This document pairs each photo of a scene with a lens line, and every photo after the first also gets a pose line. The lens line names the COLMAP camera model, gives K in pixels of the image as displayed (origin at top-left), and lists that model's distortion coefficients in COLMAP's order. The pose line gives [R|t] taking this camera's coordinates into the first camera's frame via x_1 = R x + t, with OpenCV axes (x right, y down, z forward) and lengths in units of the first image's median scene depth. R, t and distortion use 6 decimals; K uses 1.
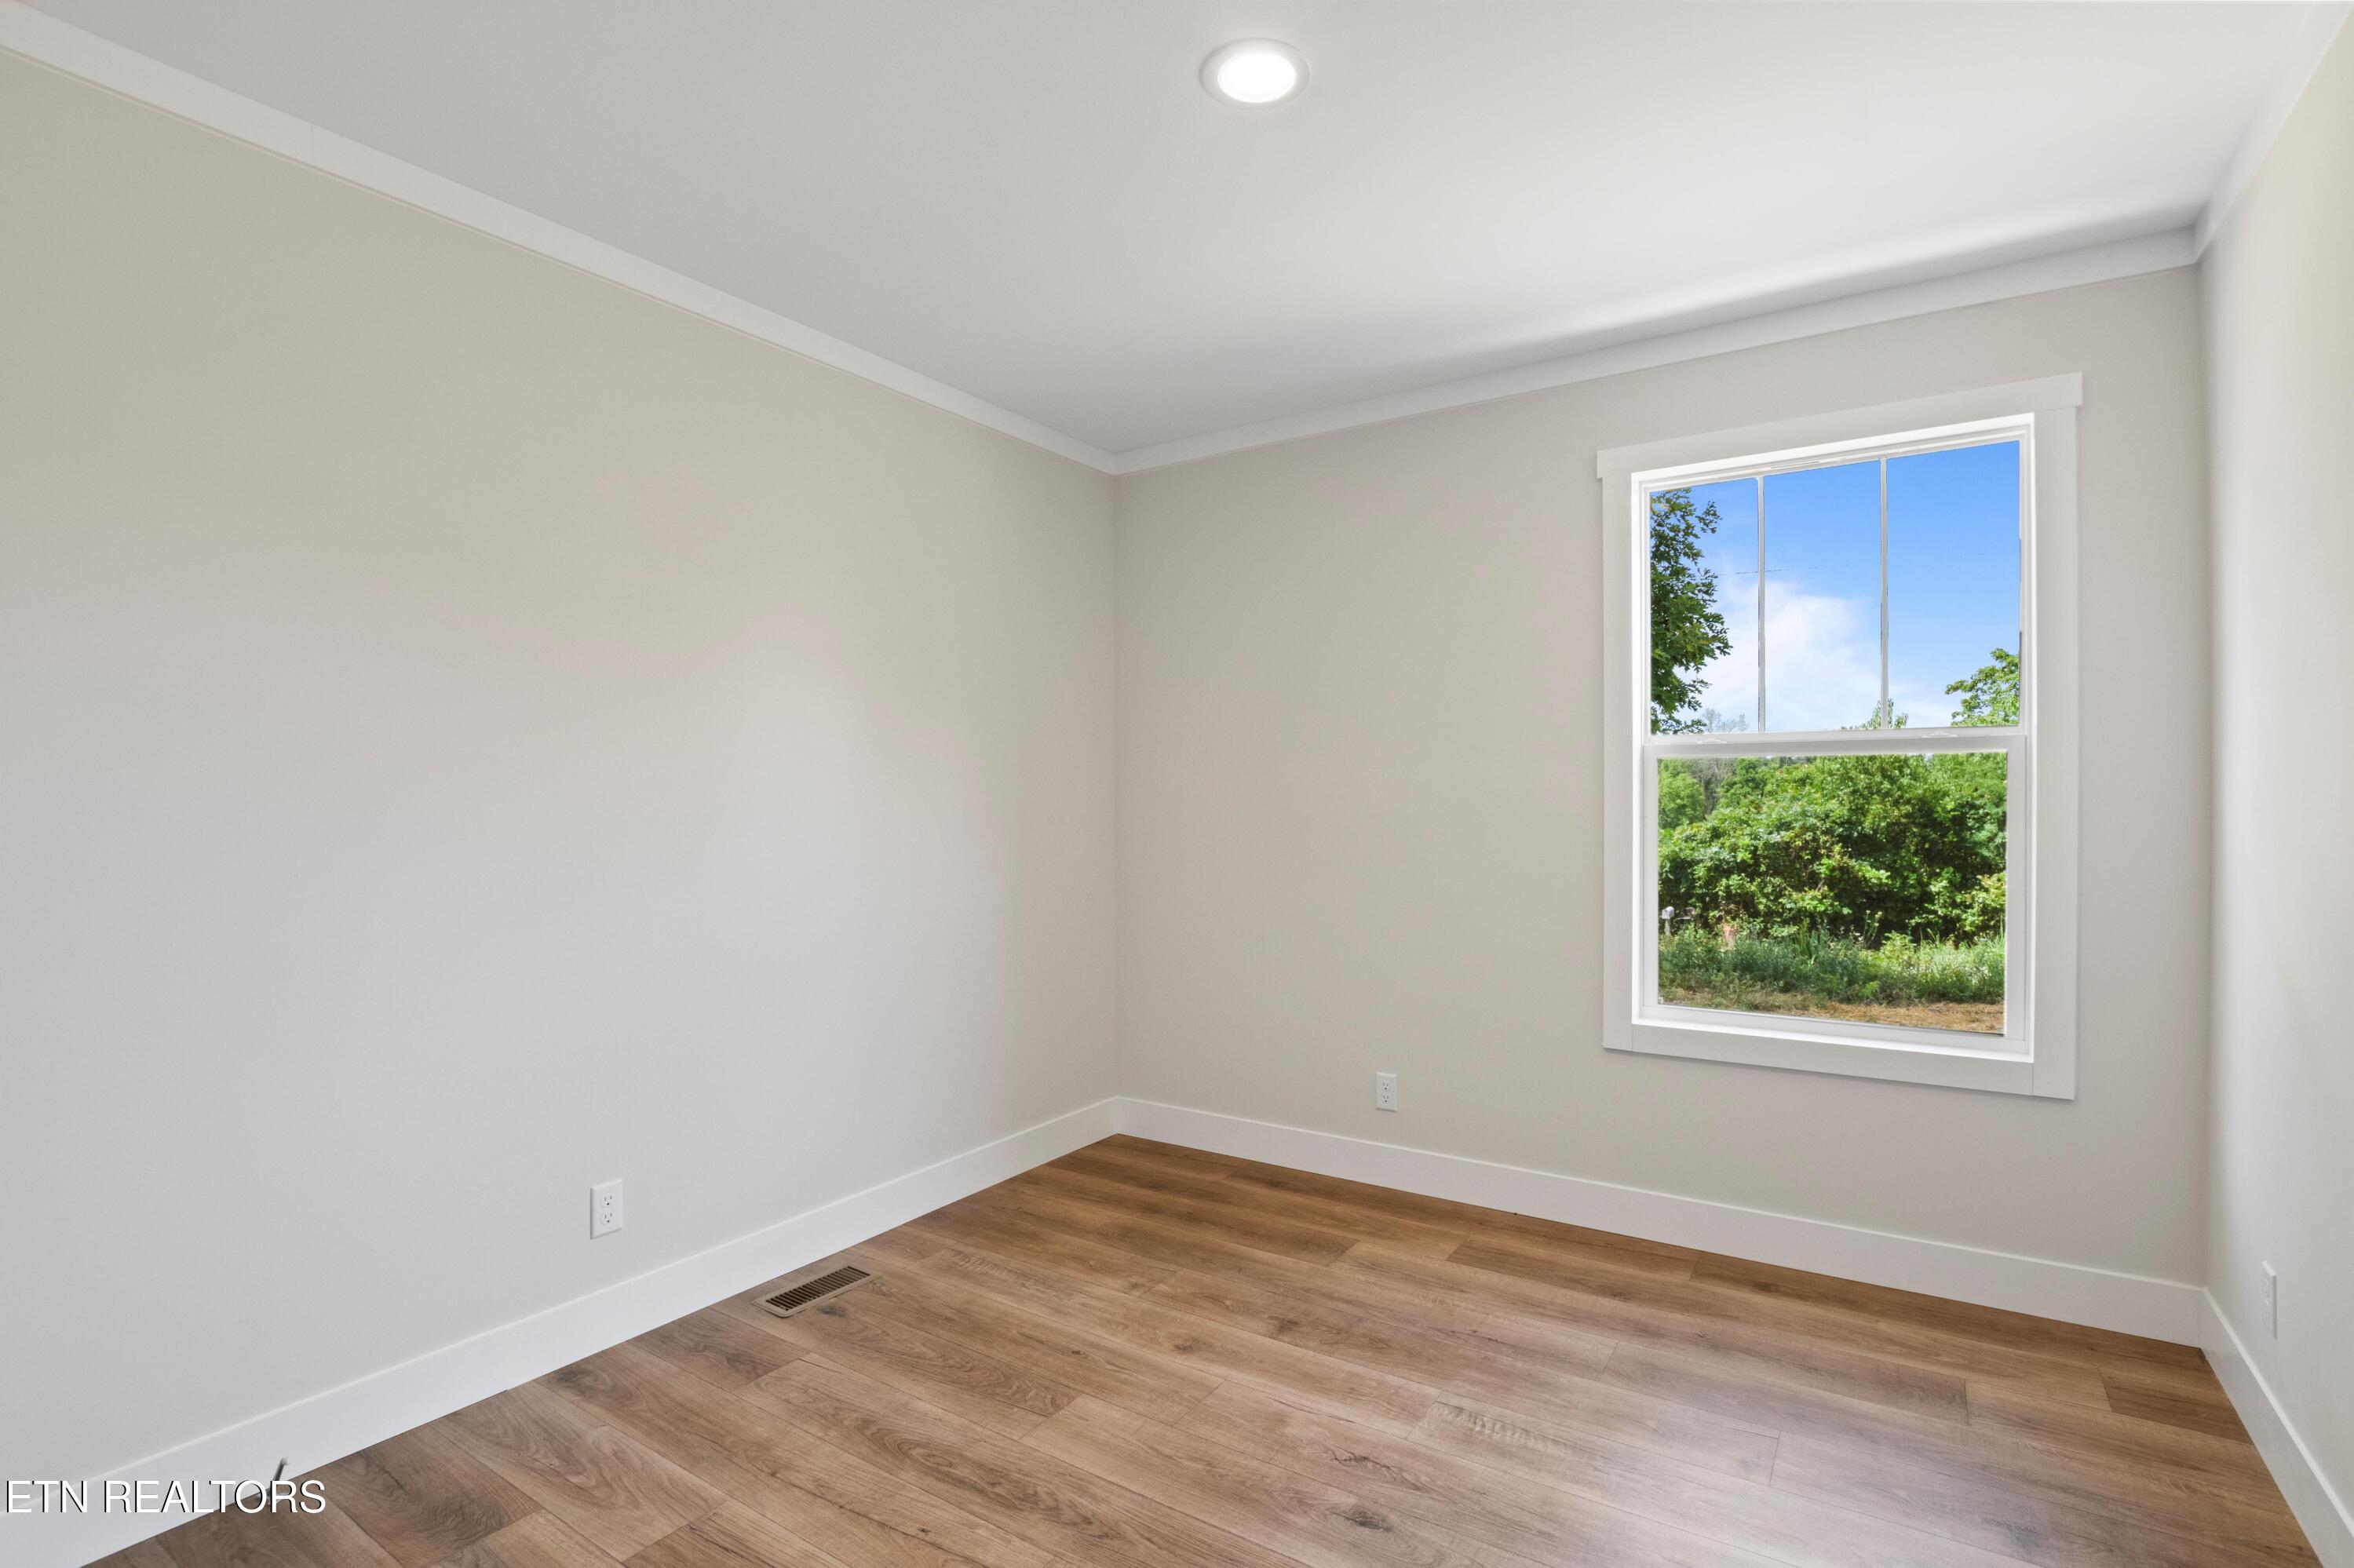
lens RADIAL K [[1096.7, 0, 1180.6], [0, 1096.7, 626.2], [0, 0, 1]] dist [-0.026799, 0.001661]
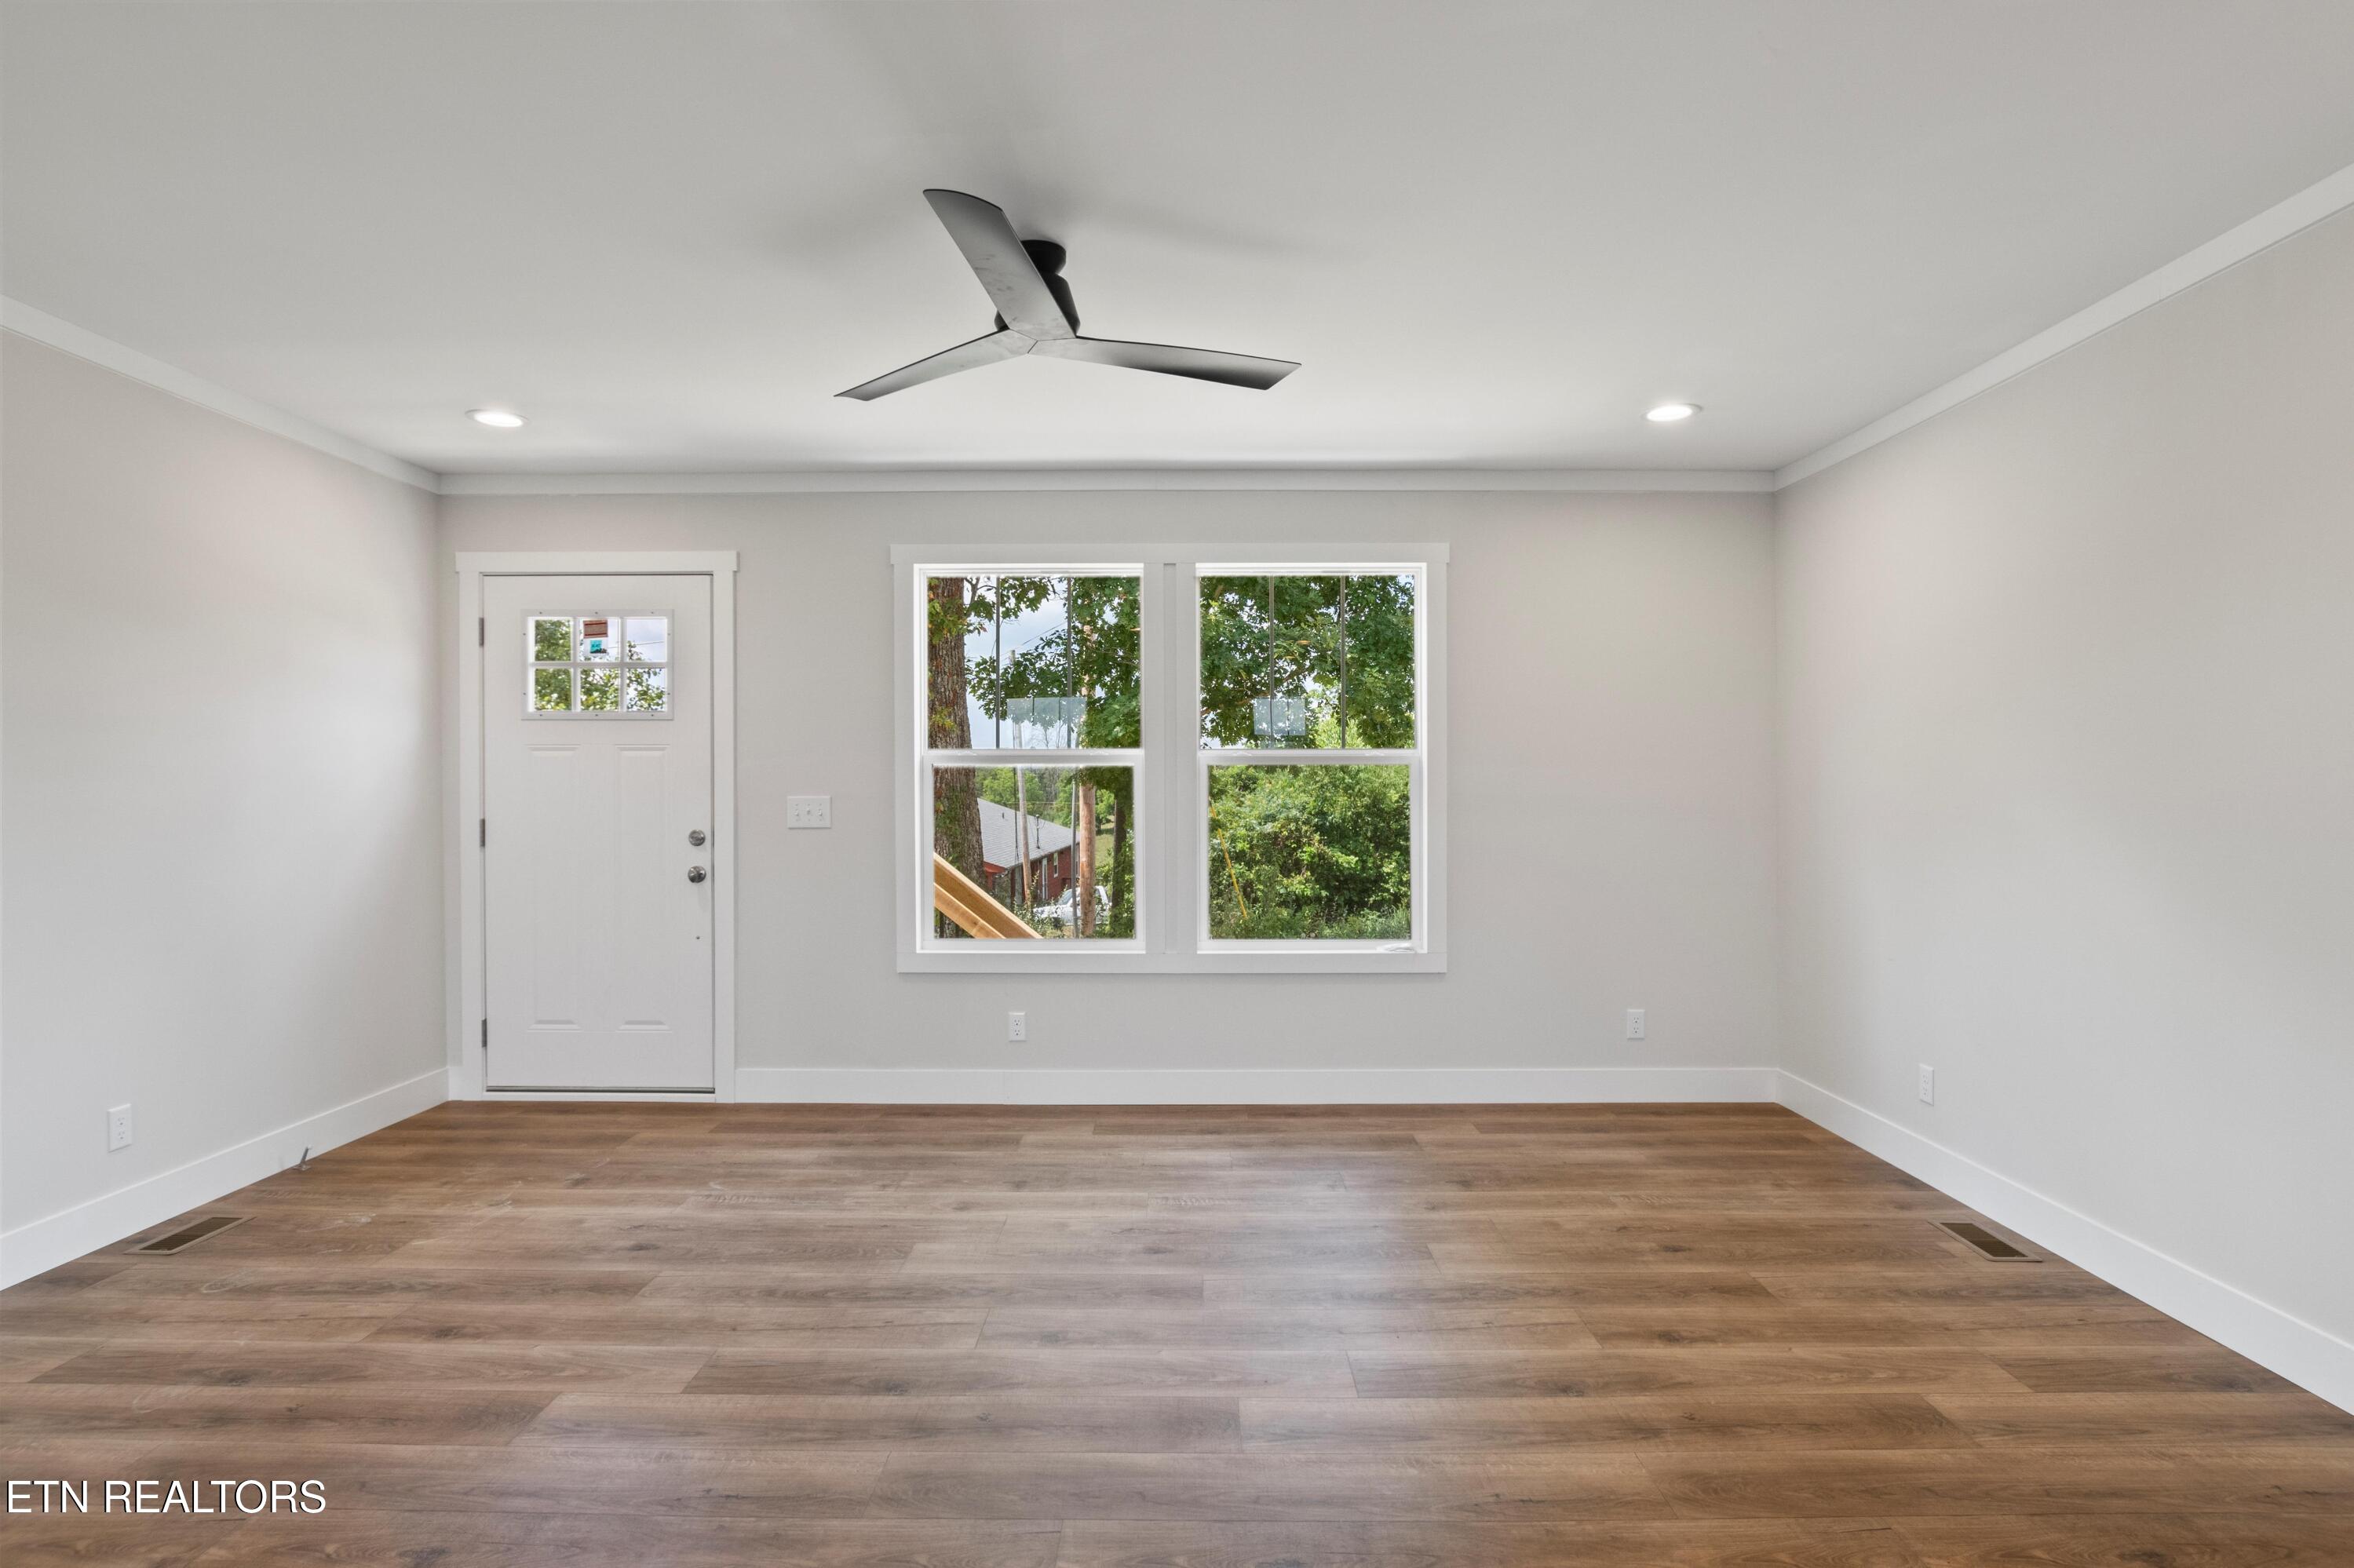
lens RADIAL K [[1192.2, 0, 1178.7], [0, 1192.2, 797.3], [0, 0, 1]] dist [-0.022917, 0.000397]
pose [[0.836372, 0.000671, 0.548162, -0.625794], [-0.084169, 0.988297, 0.127215, -0.040130], [-0.541662, -0.152537, 0.826641, -0.292242]]
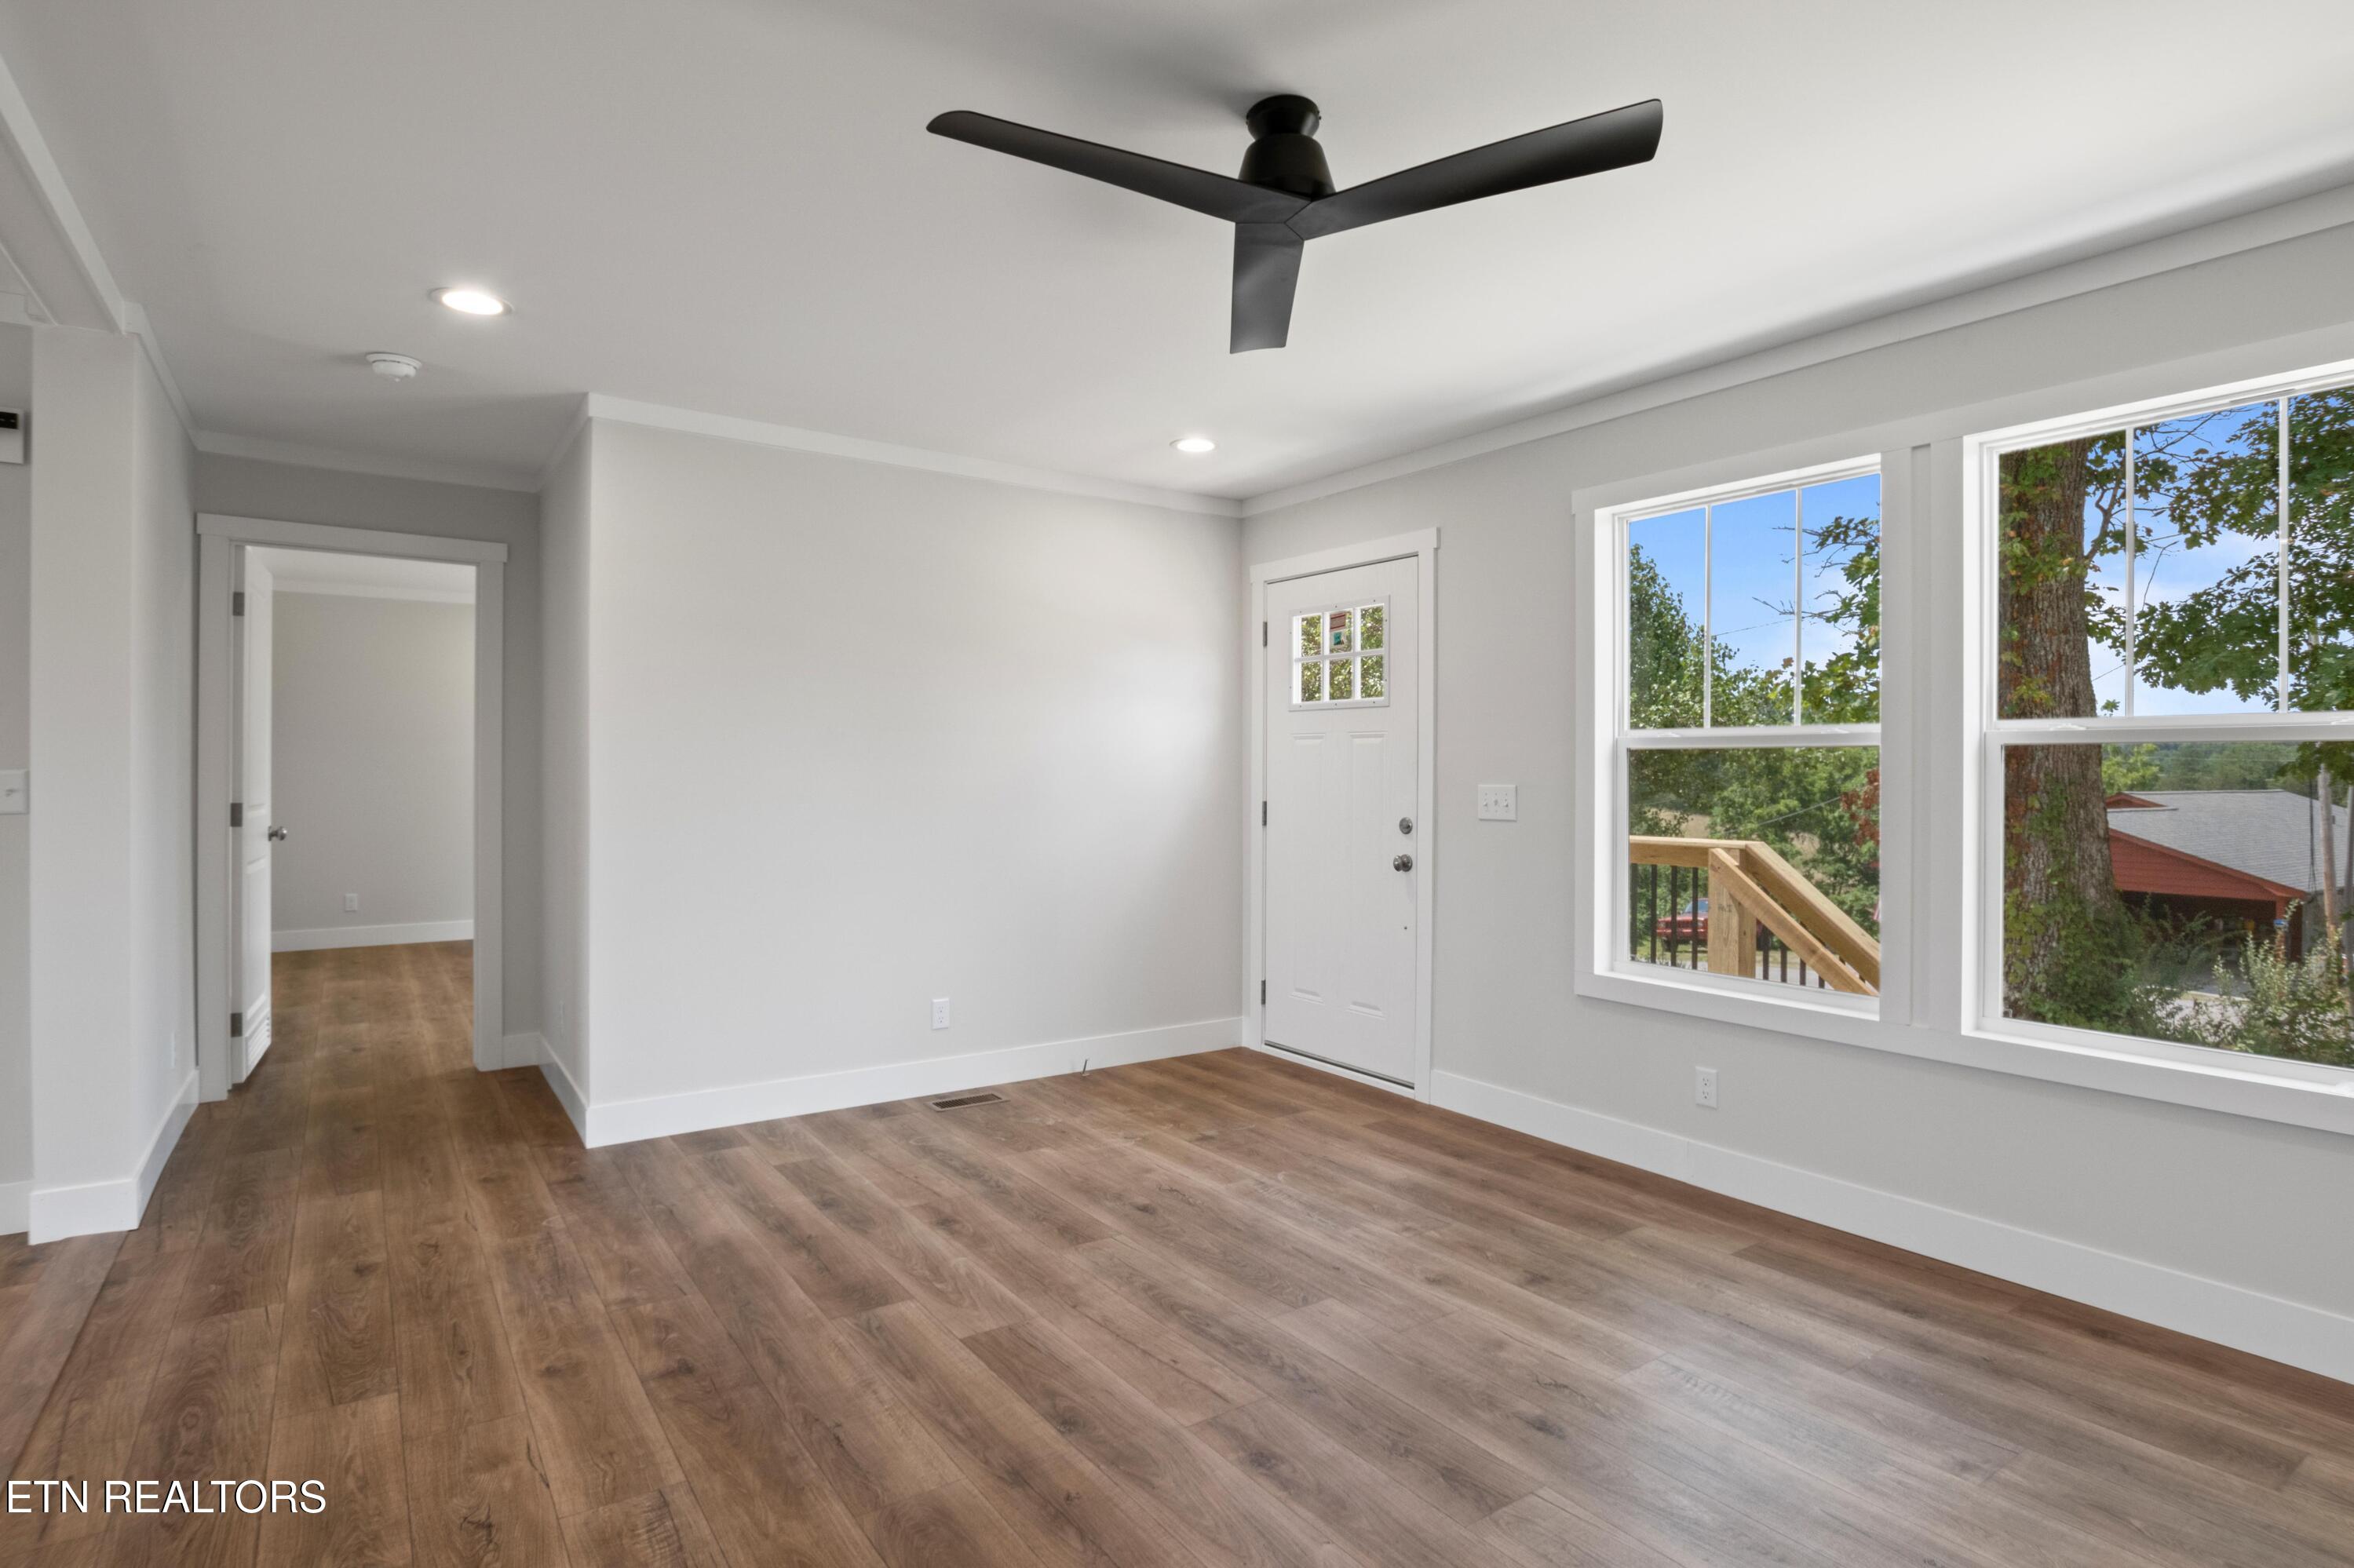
lens RADIAL K [[1197.6, 0, 1177.0], [0, 1197.6, 784.0], [0, 0, 1]] dist [-0.026137, 0.000298]
pose [[0.930442, 0.014893, -0.366137, 0.214896], [0.041804, 0.988336, 0.146437, -0.021206], [0.364047, -0.151557, 0.918967, -0.140032]]
